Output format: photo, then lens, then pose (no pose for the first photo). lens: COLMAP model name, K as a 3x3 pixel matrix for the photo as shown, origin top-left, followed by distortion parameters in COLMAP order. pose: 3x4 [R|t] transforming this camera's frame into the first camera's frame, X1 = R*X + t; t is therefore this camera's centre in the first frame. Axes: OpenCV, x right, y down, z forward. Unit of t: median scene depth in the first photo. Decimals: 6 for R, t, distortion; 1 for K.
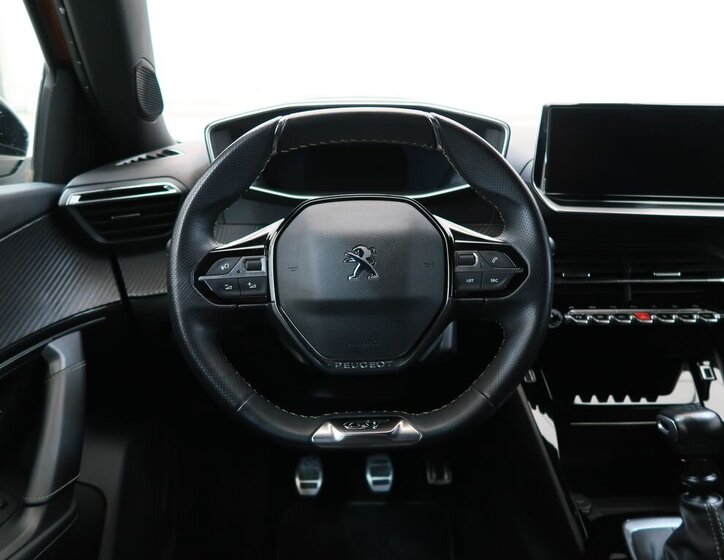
lens RADIAL K [[638.1, 0, 363.1], [0, 638.1, 269.0], [0, 0, 1]] dist [0.002161, -0.034593]
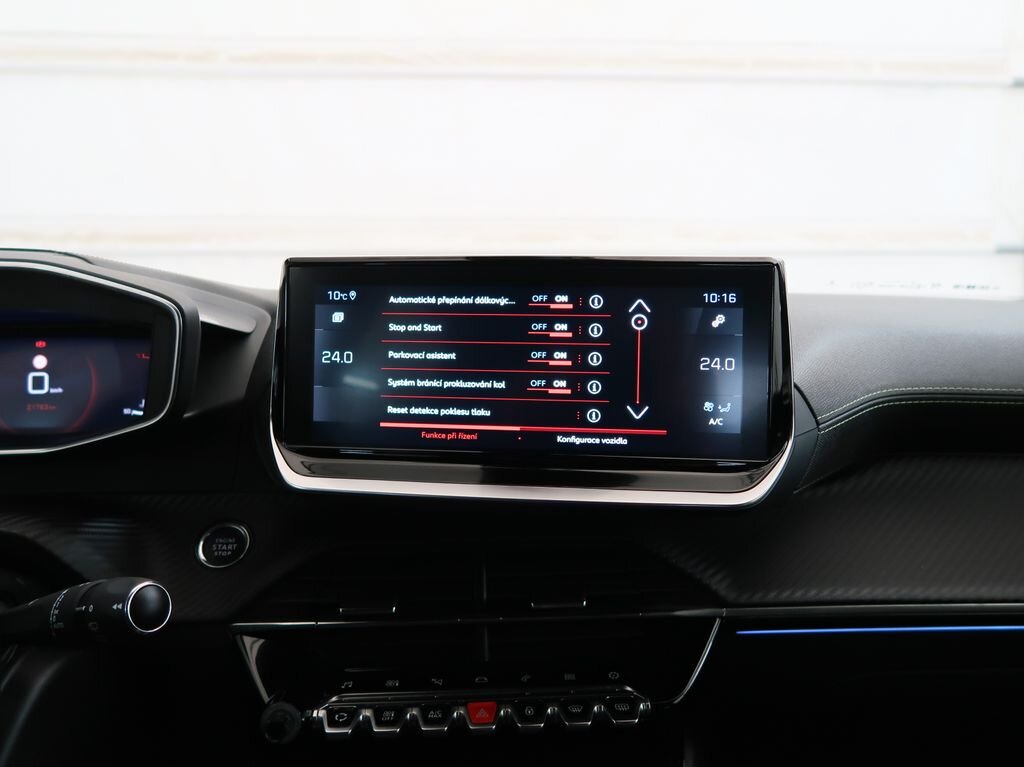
lens RADIAL K [[803.6, 0, 504.2], [0, 803.6, 368.6], [0, 0, 1]] dist [-0.013433, 0.020882]
pose [[0.999854, -0.016111, 0.005743, 0.514319], [0.016483, 0.997264, -0.072060, -0.148450], [-0.004567, 0.072144, 0.997384, 0.452497]]
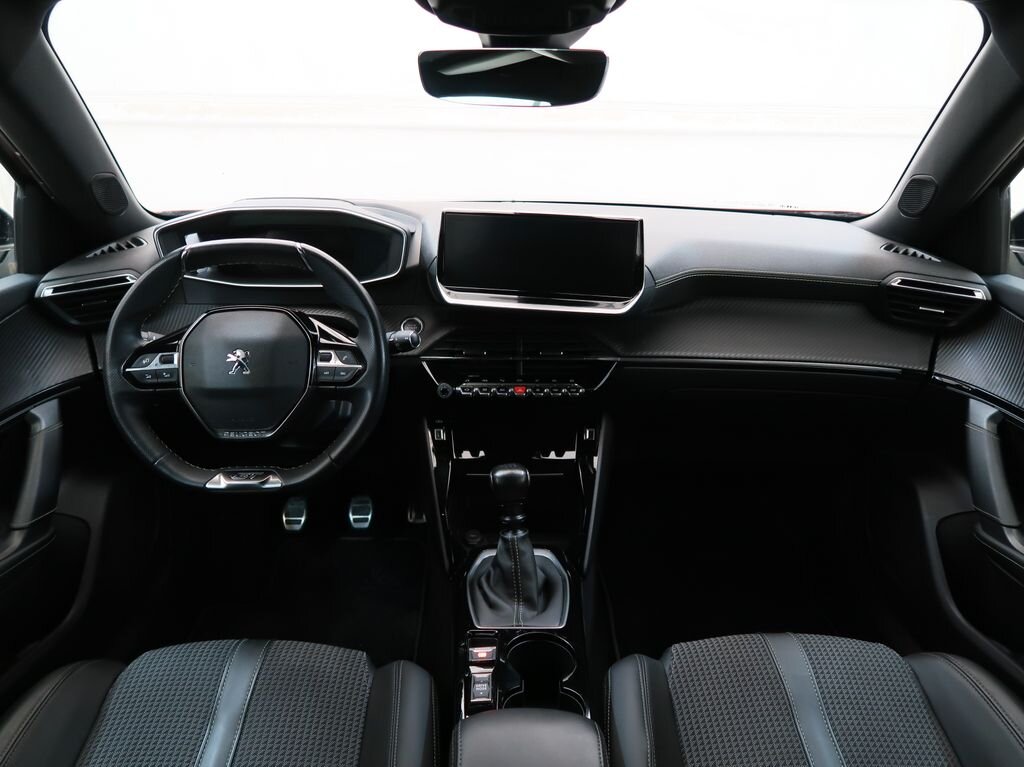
lens RADIAL K [[803.6, 0, 512.5], [0, 803.6, 378.3], [0, 0, 1]] dist [-0.013433, 0.020882]
pose [[0.999857, 0.011689, -0.012191, 0.500121], [-0.009888, 0.990306, 0.138553, -0.180793], [0.013693, -0.138413, 0.990280, -0.585521]]
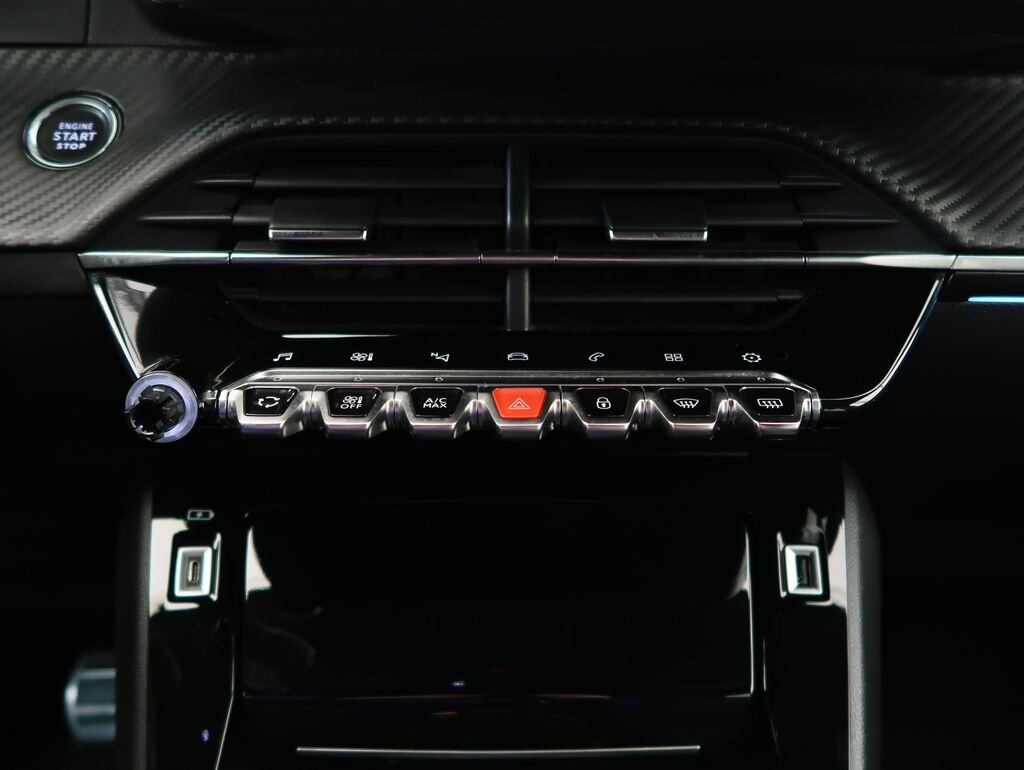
lens RADIAL K [[922.6, 0, 513.5], [0, 922.6, 378.9], [0, 0, 1]] dist [-0.001246, -0.009680]
pose [[0.999575, 0.013076, -0.026060, 0.503804], [-0.007975, 0.982329, 0.186994, -0.005633], [0.028044, -0.186706, 0.982015, 0.714224]]
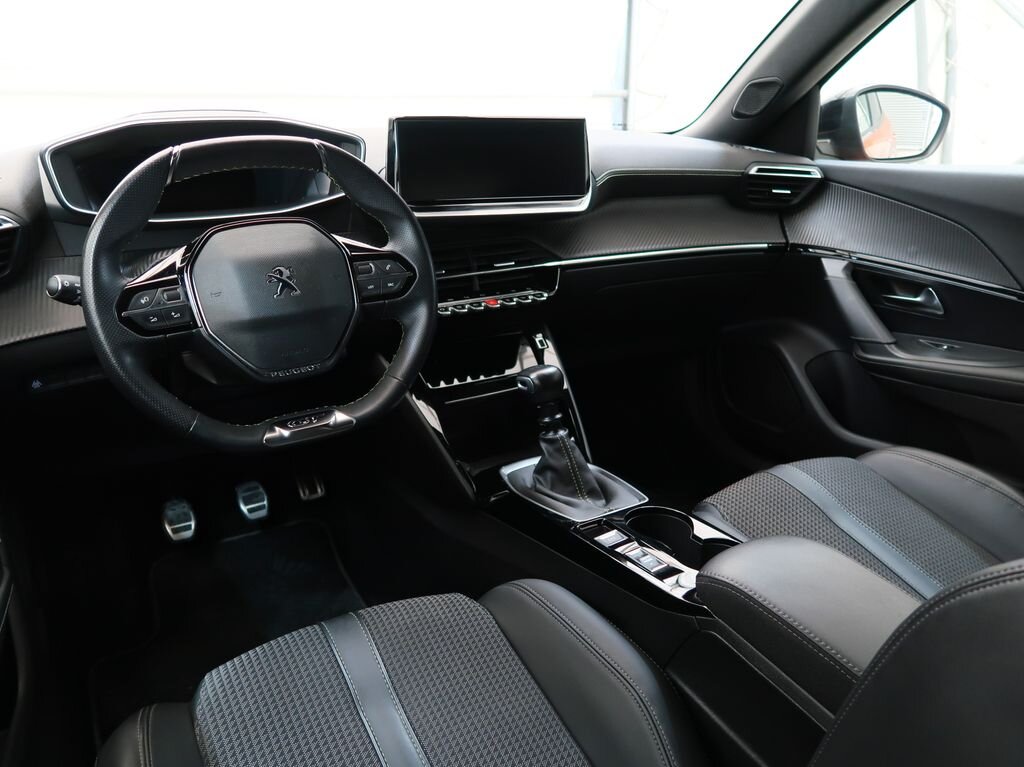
lens RADIAL K [[803.6, 0, 510.0], [0, 803.6, 379.1], [0, 0, 1]] dist [-0.013433, 0.020882]
pose [[0.868591, -0.164612, 0.467390, -0.282630], [0.101165, 0.982253, 0.157941, -0.019714], [-0.485094, -0.089902, 0.869829, -0.365403]]
